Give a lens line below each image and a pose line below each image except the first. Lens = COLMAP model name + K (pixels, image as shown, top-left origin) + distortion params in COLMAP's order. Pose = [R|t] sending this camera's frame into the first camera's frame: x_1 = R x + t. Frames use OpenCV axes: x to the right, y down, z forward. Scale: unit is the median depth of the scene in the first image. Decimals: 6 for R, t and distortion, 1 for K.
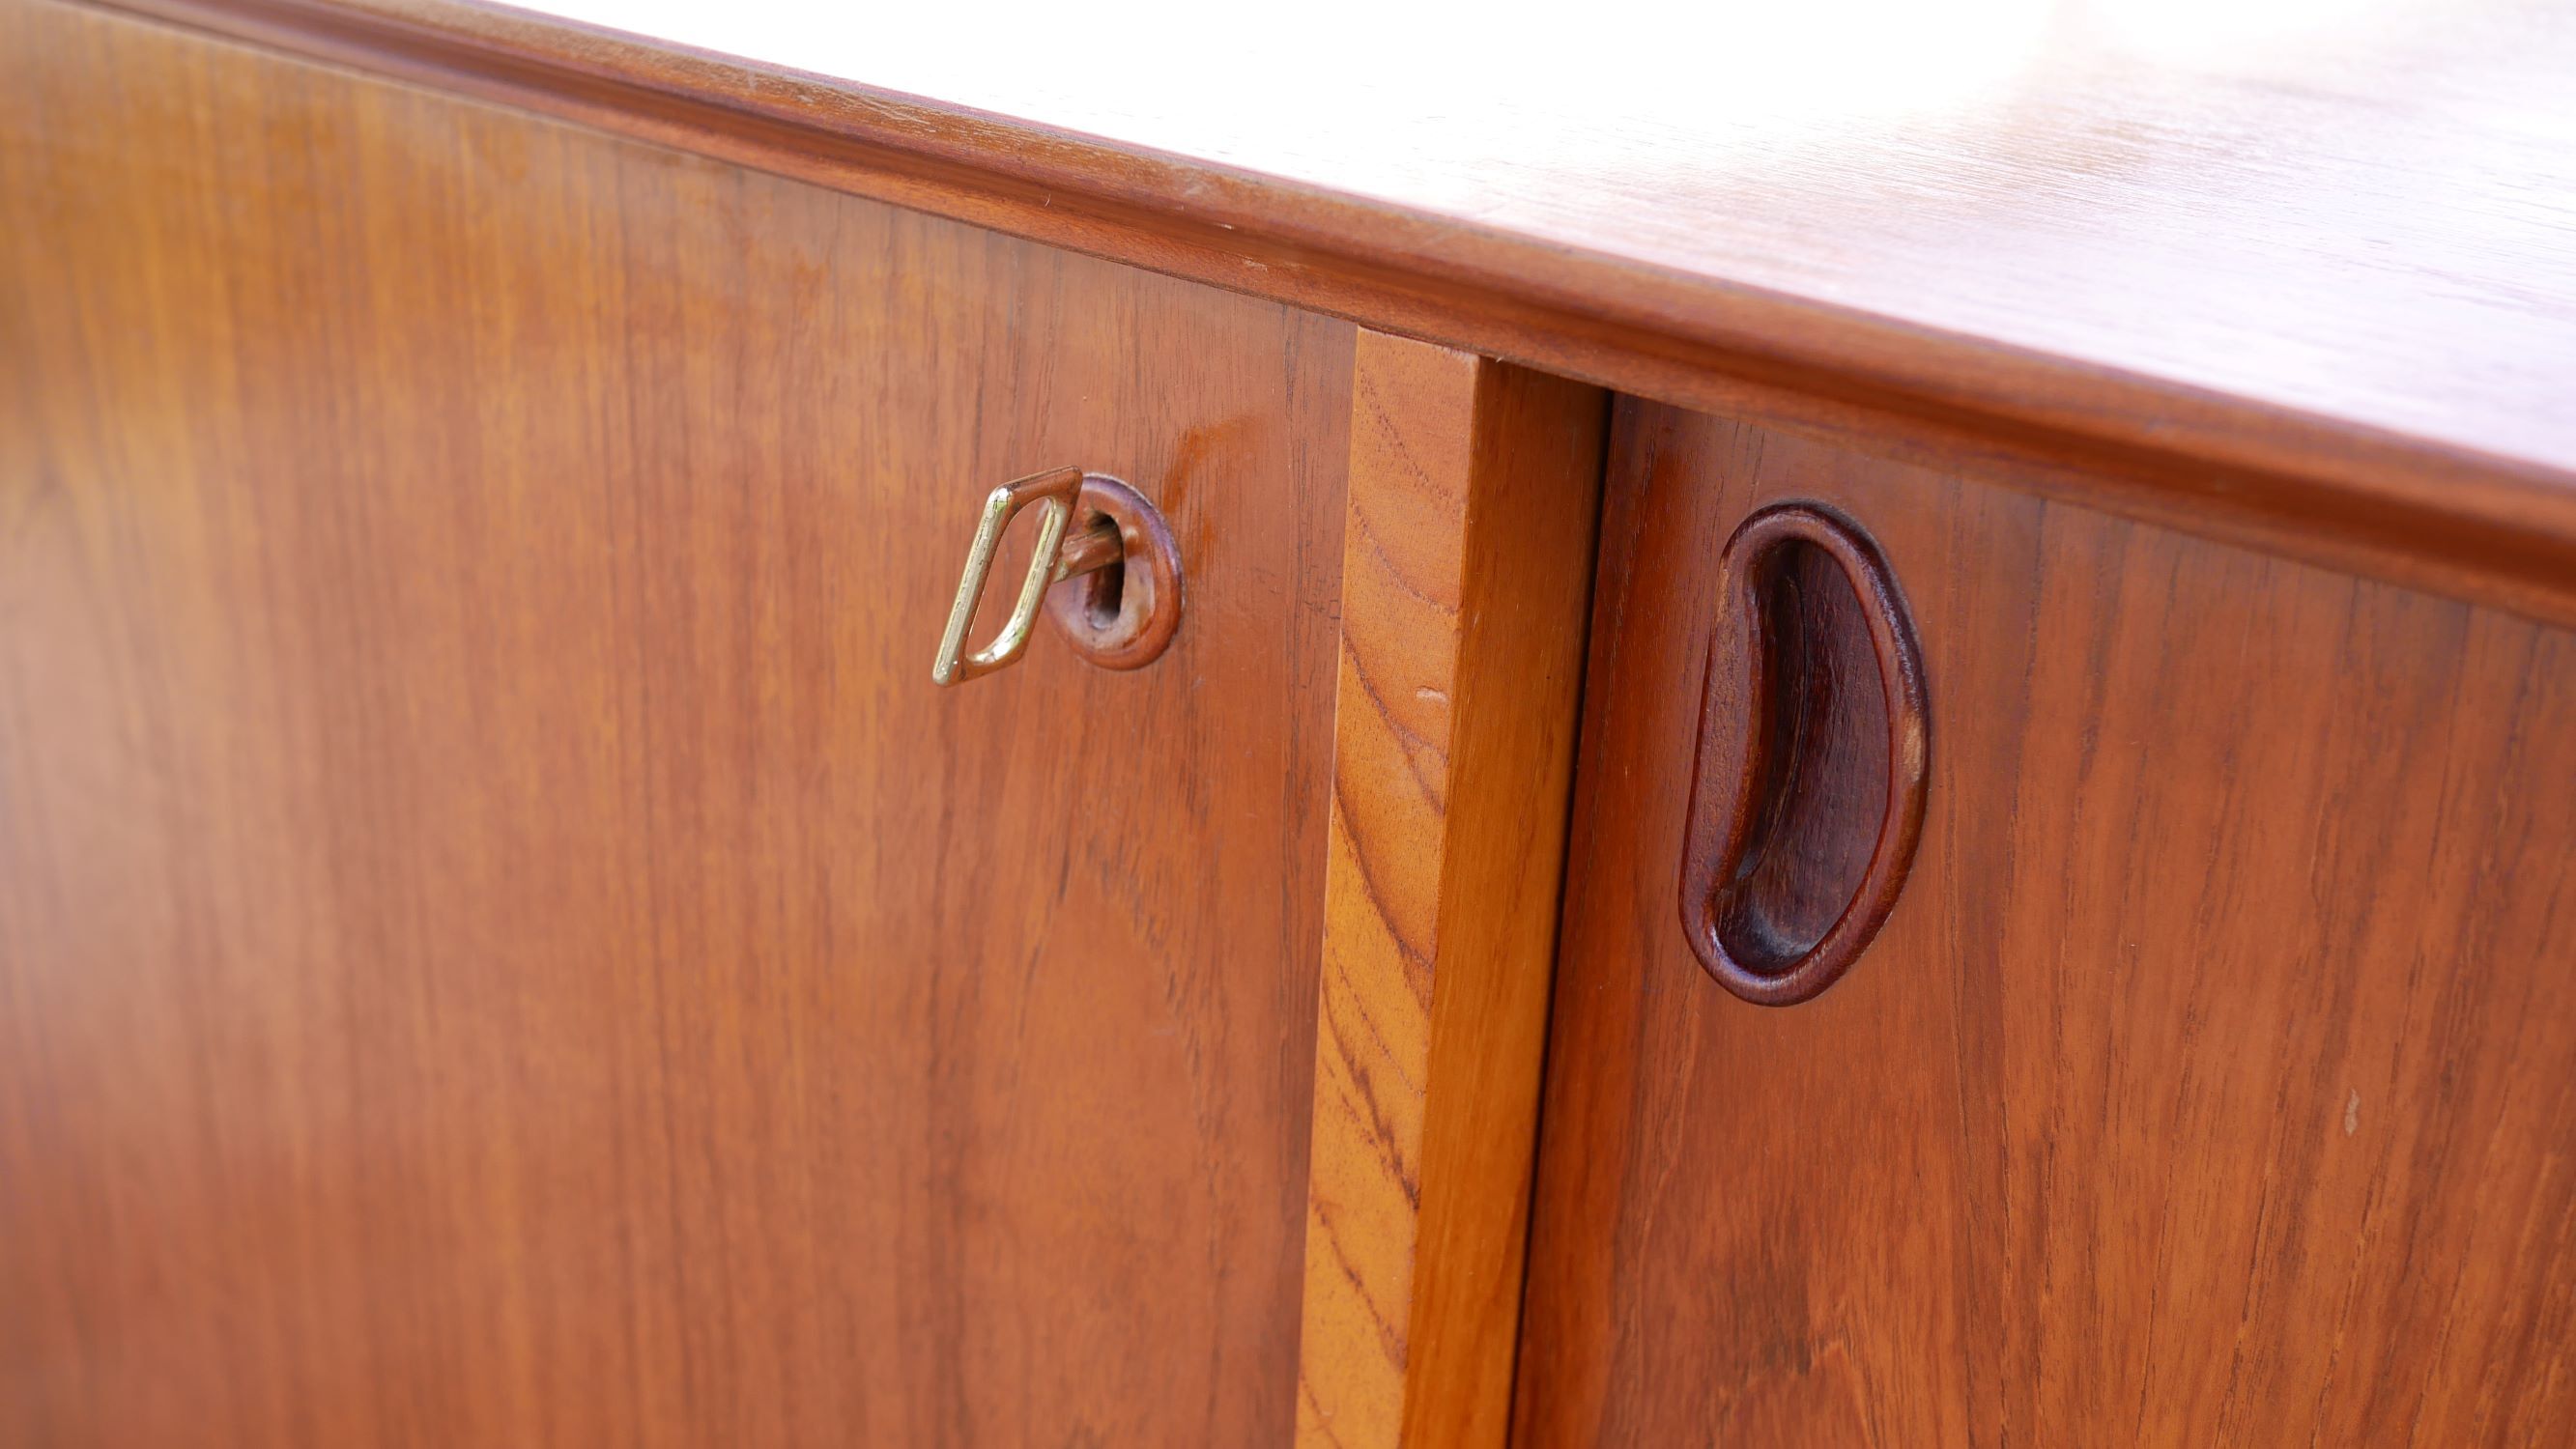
lens RADIAL K [[2914.8, 0, 1297.1], [0, 2914.8, 715.6], [0, 0, 1]] dist [-0.015421, 0.000000]
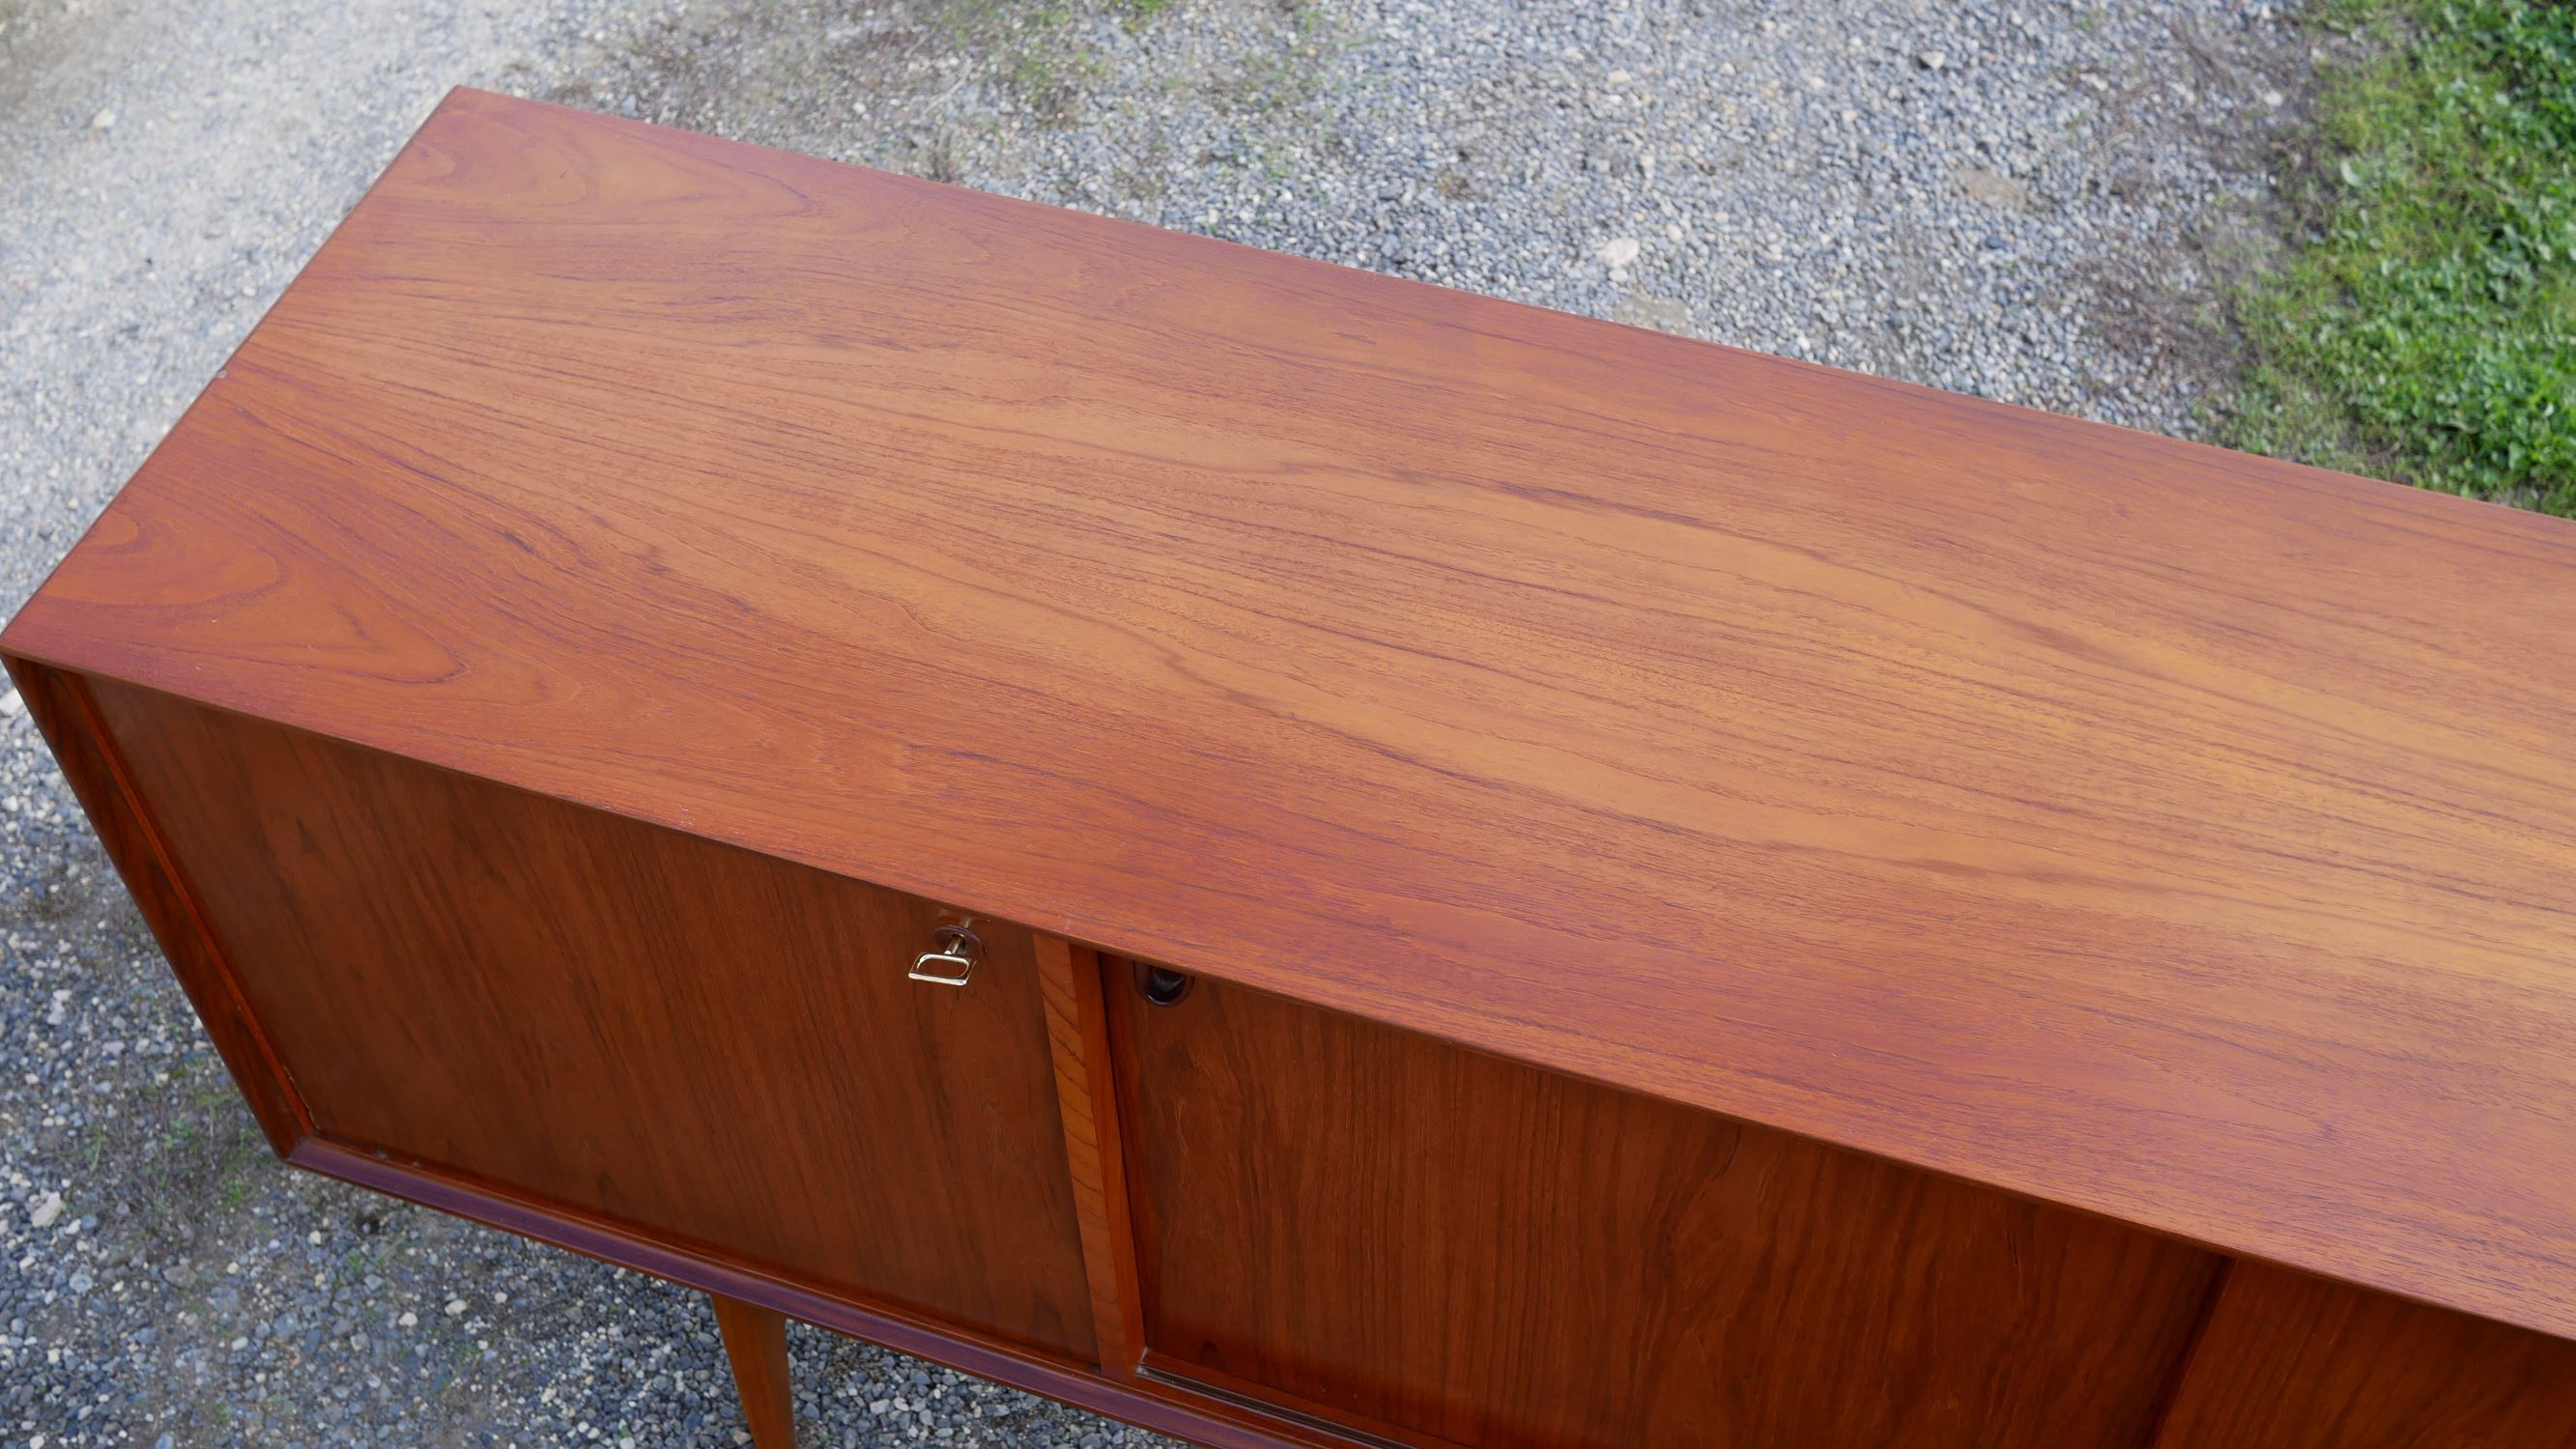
lens RADIAL K [[2914.8, 0, 1272.0], [0, 2914.8, 746.6], [0, 0, 1]] dist [-0.015421, 0.000000]
pose [[0.943285, -0.296741, 0.148856, -0.167522], [0.192877, 0.854800, 0.481784, -1.935495], [-0.270208, -0.425749, 0.863554, -2.119748]]
